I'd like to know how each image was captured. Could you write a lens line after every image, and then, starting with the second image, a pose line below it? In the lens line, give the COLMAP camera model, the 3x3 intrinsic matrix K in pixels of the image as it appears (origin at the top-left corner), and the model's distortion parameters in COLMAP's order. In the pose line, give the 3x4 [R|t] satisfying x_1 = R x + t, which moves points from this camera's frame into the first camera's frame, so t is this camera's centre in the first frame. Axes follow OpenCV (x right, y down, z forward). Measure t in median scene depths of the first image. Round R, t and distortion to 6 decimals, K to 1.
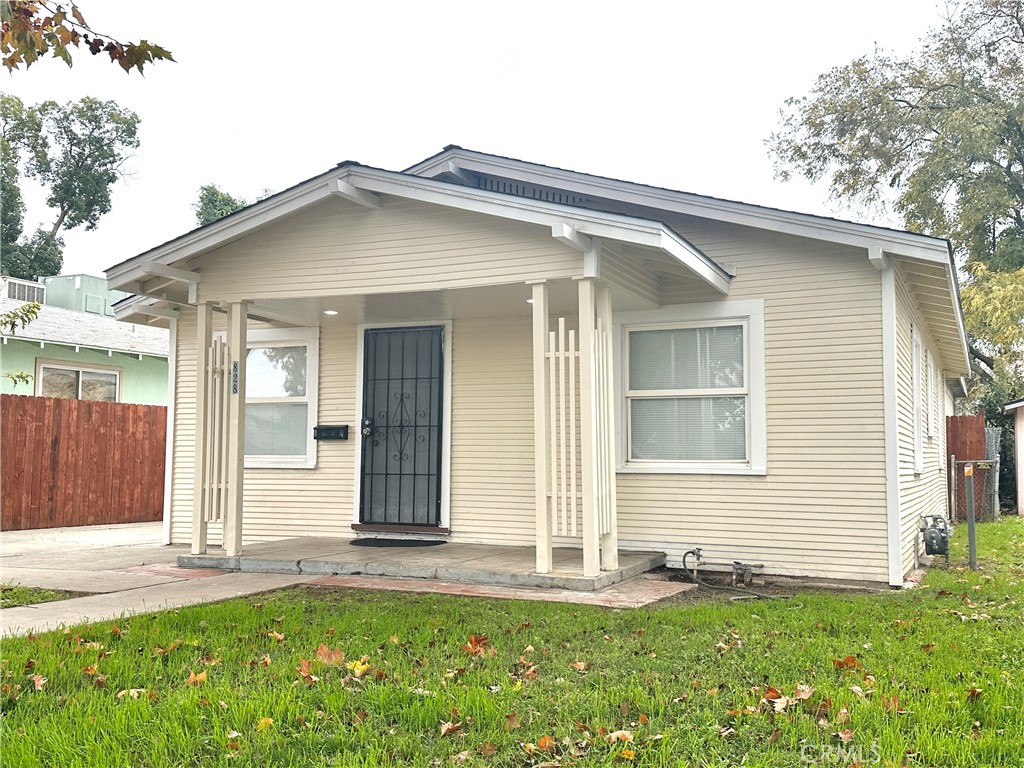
lens RADIAL K [[1014.6, 0, 521.7], [0, 1014.6, 380.4], [0, 0, 1]] dist [0.061315, 0.000000]
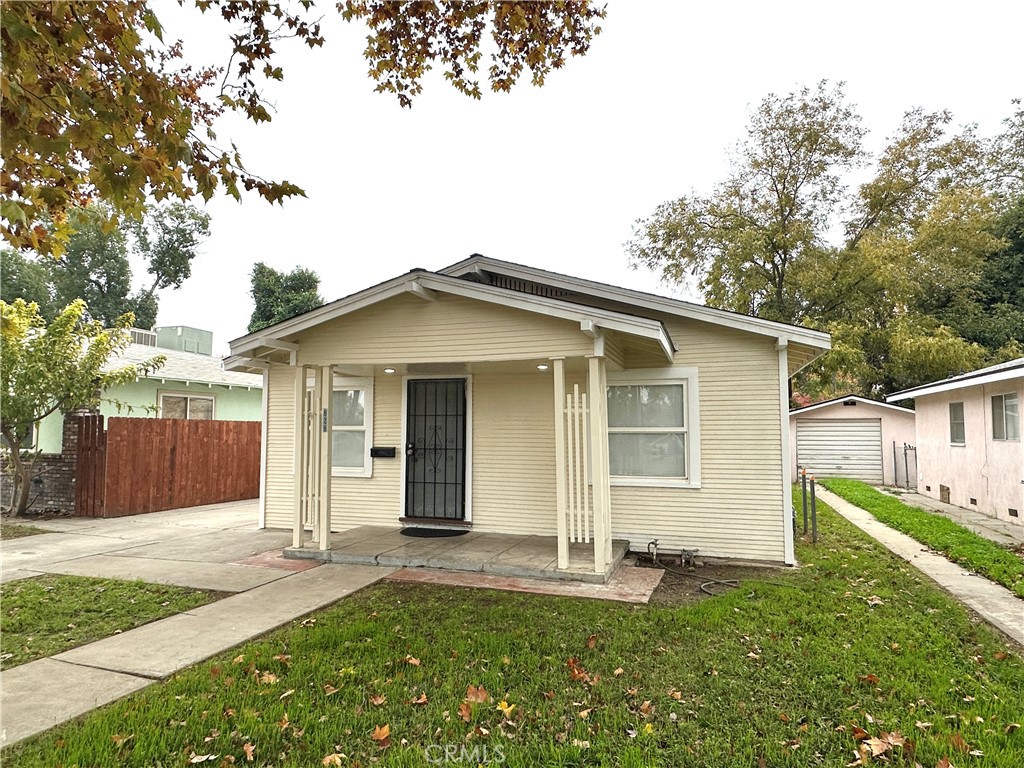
lens RADIAL K [[622.8, 0, 507.7], [0, 622.8, 385.3], [0, 0, 1]] dist [-0.005619, 0.006678]
pose [[0.994607, 0.003742, 0.103652, -0.110584], [-0.004458, 0.999968, 0.006673, -0.051236], [-0.103623, -0.007099, 0.994591, 0.123888]]
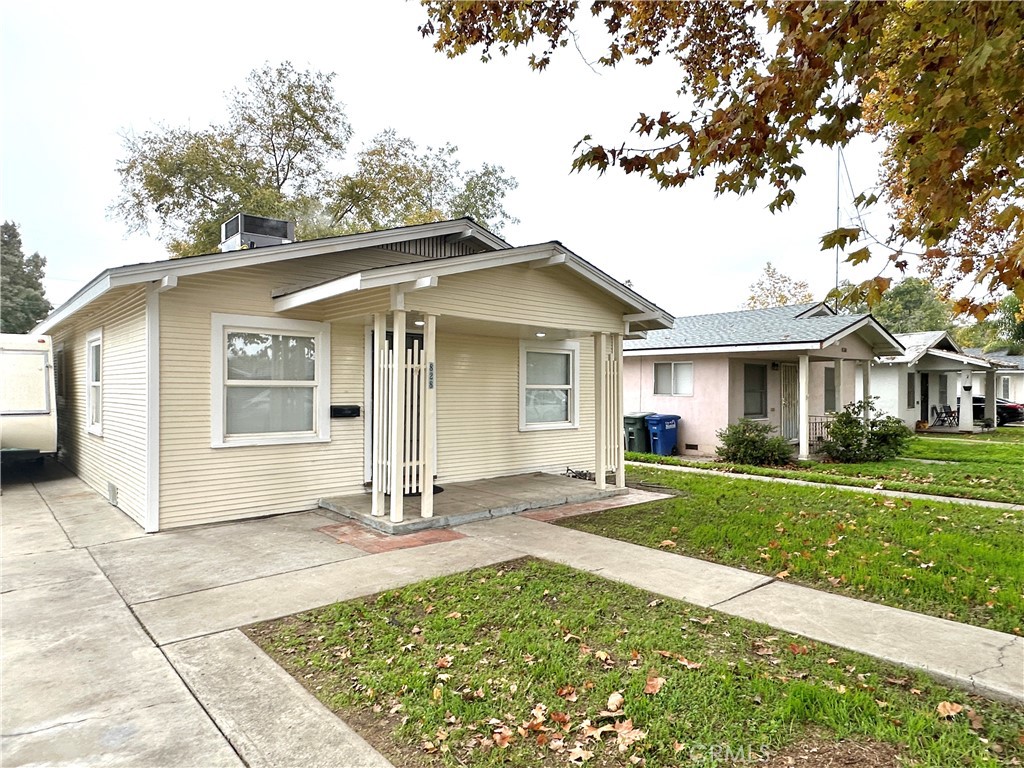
lens RADIAL K [[622.8, 0, 508.9], [0, 622.8, 387.7], [0, 0, 1]] dist [-0.005619, 0.006678]
pose [[0.393195, -0.002510, 0.919452, -0.848594], [-0.075813, 0.996503, 0.035141, -0.019993], [-0.916324, -0.083523, 0.391630, 0.553846]]
